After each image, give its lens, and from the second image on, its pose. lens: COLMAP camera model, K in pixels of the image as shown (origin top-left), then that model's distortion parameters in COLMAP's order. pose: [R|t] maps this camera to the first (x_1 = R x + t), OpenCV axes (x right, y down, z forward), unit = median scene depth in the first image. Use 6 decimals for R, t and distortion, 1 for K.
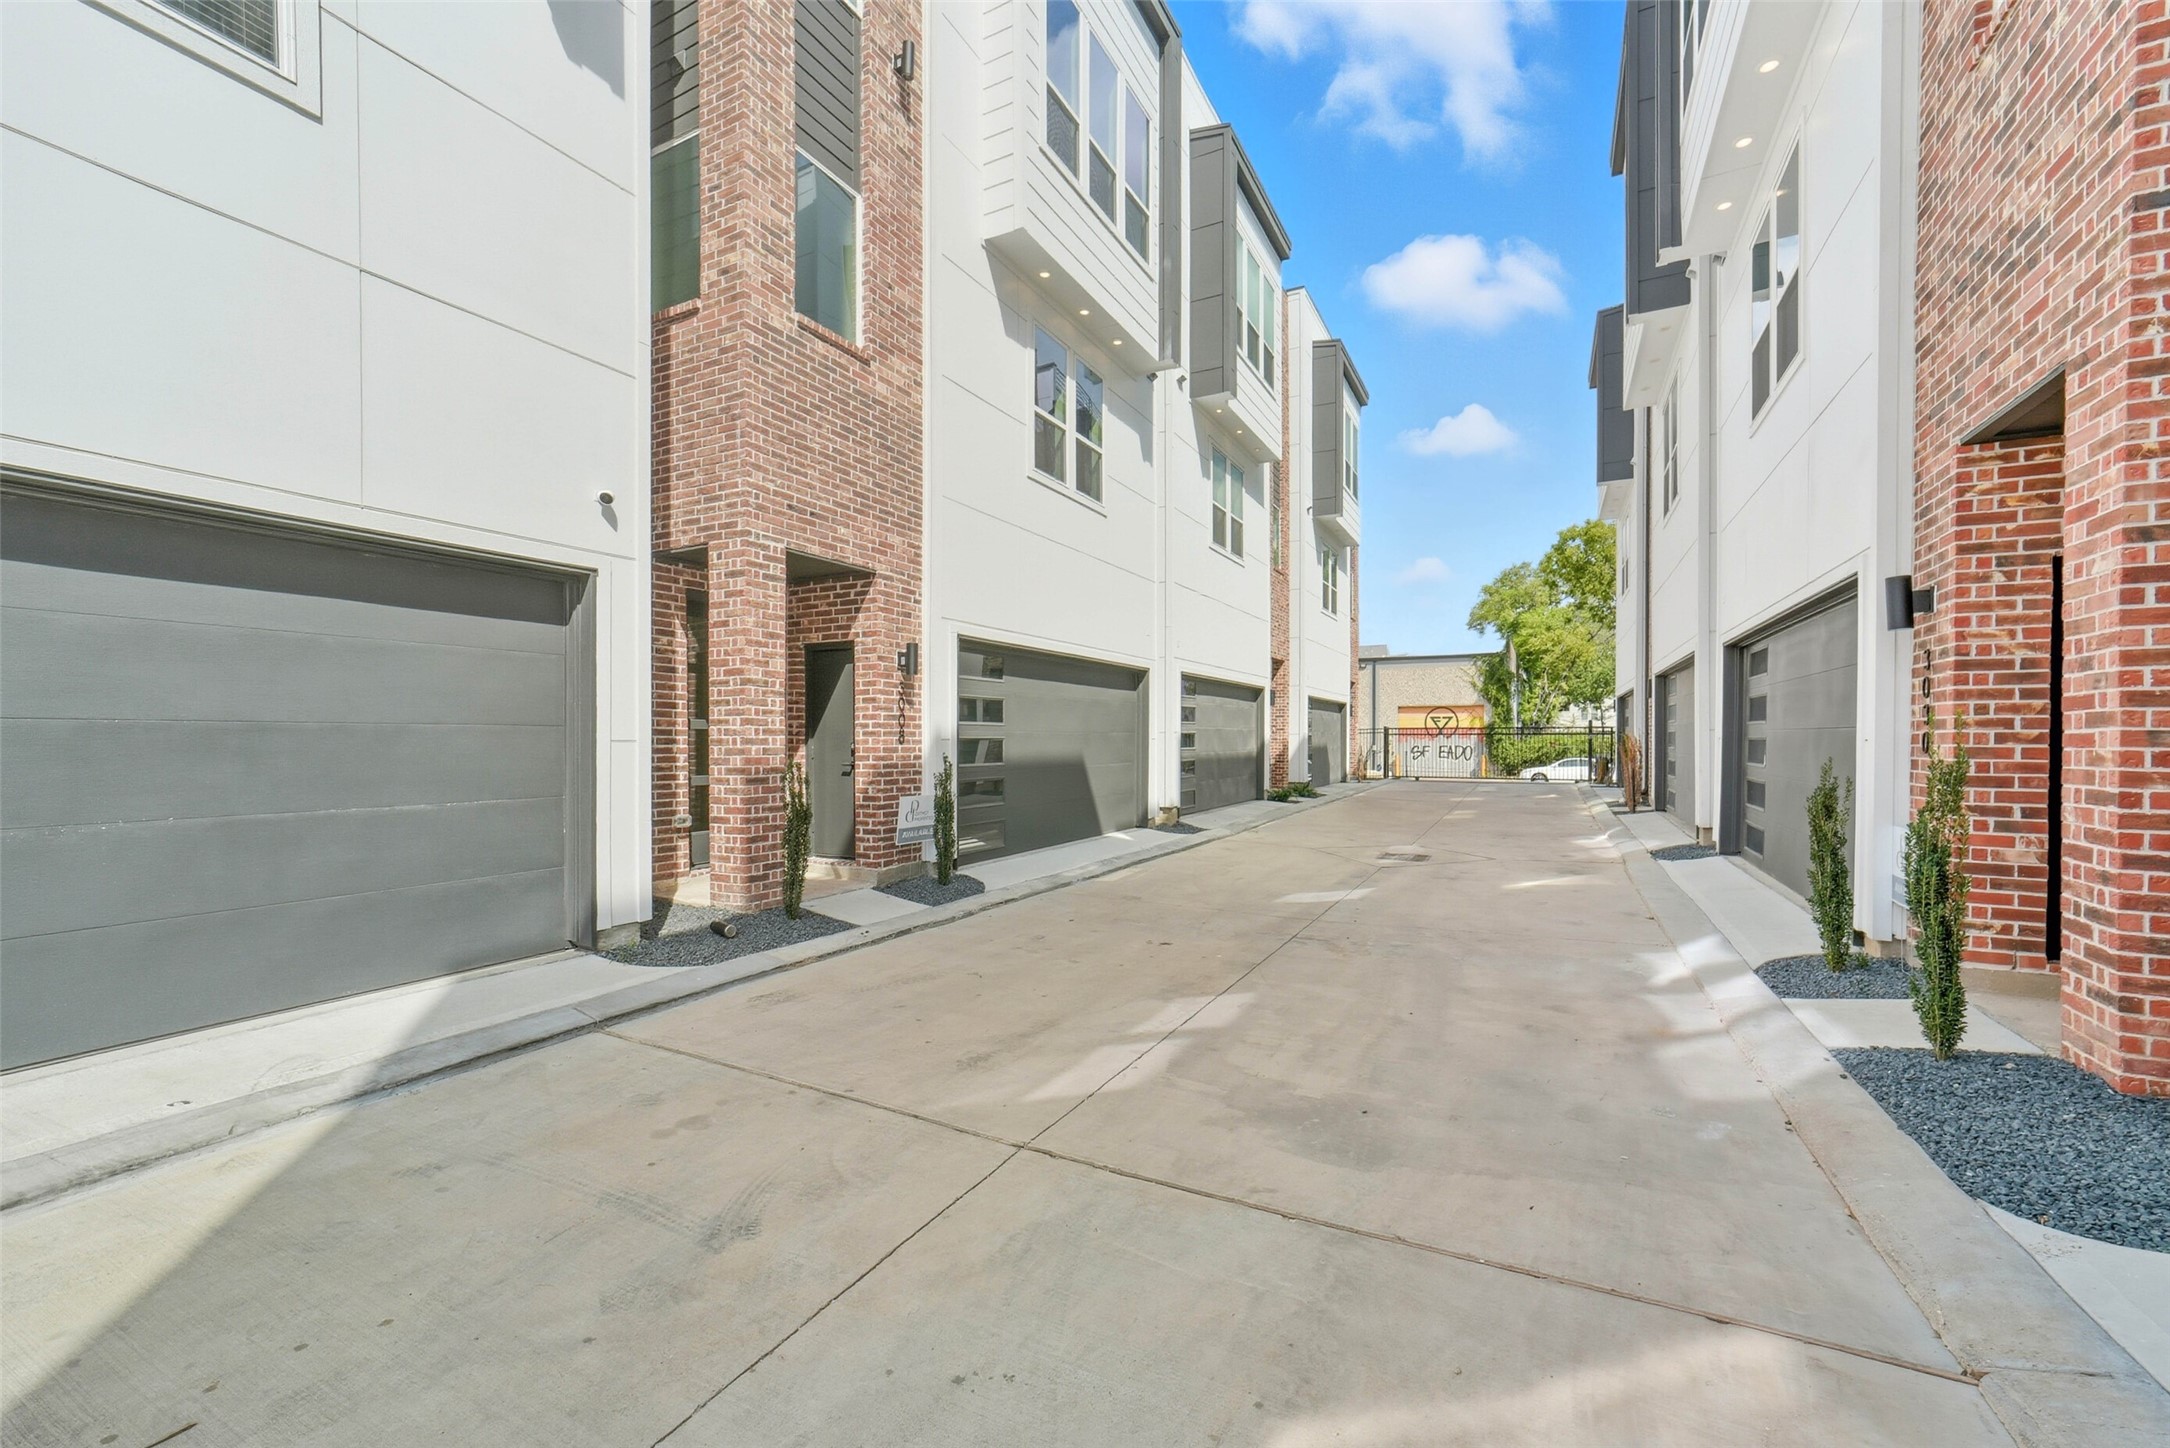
lens RADIAL K [[875.5, 0, 1101.6], [0, 875.5, 723.3], [0, 0, 1]] dist [-0.021595, 0.011433]
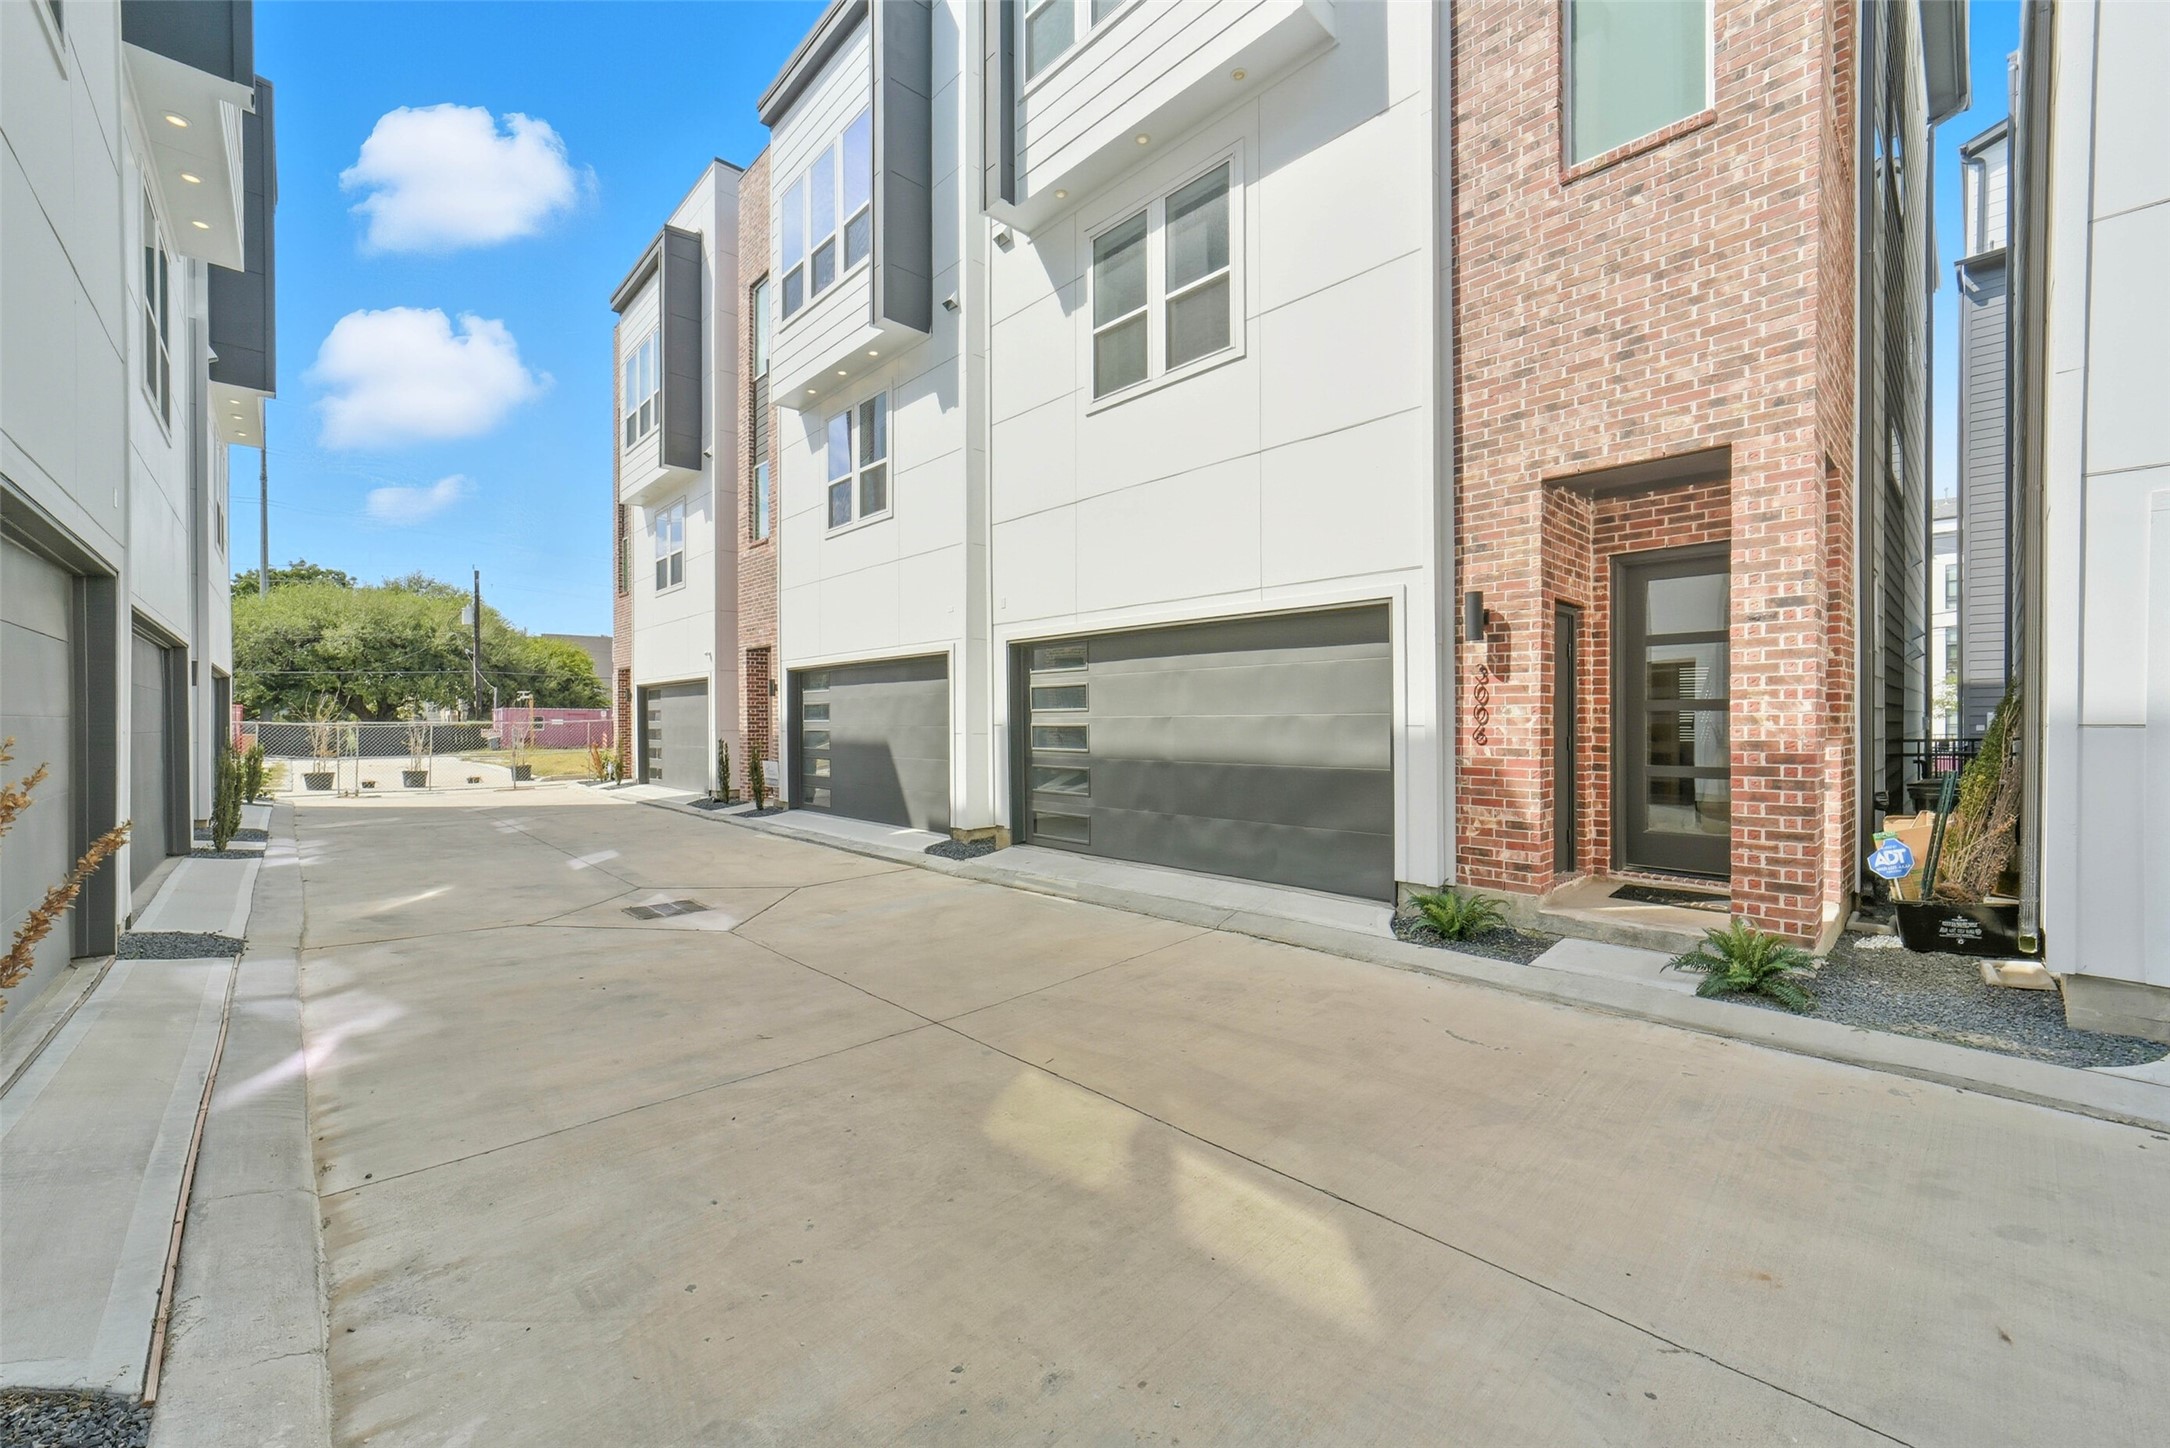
lens RADIAL K [[875.5, 0, 1101.6], [0, 875.5, 723.3], [0, 0, 1]] dist [-0.021595, 0.011433]
pose [[-0.340100, 0.006556, -0.940366, 0.789719], [0.017154, 0.999853, 0.000767, 0.009187], [0.940233, -0.015870, -0.340162, 1.400420]]
